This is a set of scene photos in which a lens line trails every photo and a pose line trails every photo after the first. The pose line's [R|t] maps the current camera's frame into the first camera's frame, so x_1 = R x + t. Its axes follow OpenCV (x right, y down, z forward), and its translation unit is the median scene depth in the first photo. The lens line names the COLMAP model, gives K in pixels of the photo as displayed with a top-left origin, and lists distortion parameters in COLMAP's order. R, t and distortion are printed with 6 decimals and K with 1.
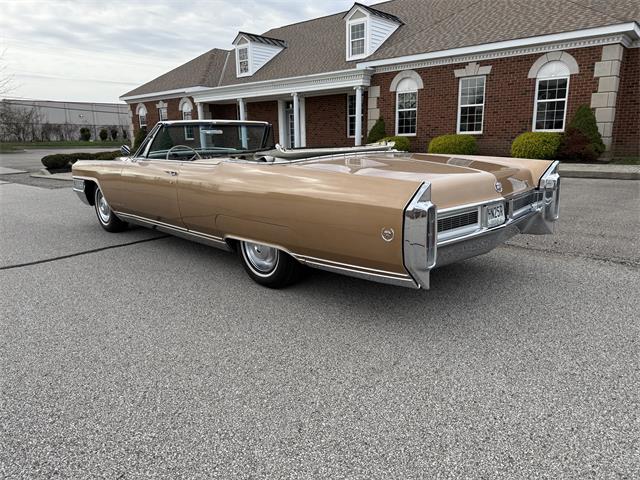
lens RADIAL K [[439.2, 0, 320.0], [0, 439.2, 240.0], [0, 0, 1]] dist [0.037135, -0.041801]
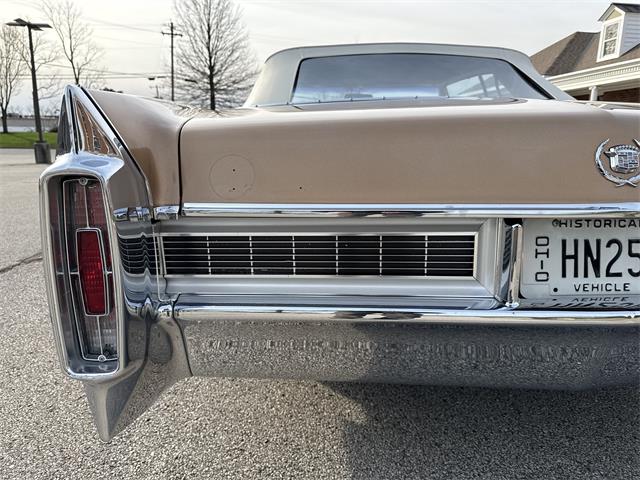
lens RADIAL K [[472.5, 0, 320.0], [0, 472.5, 240.0], [0, 0, 1]] dist [-0.000525, -0.004053]
pose [[0.742976, 0.155576, -0.650986, 0.082505], [-0.169417, 0.984651, 0.041960, -0.009957], [0.647522, 0.079113, 0.757929, 0.119951]]
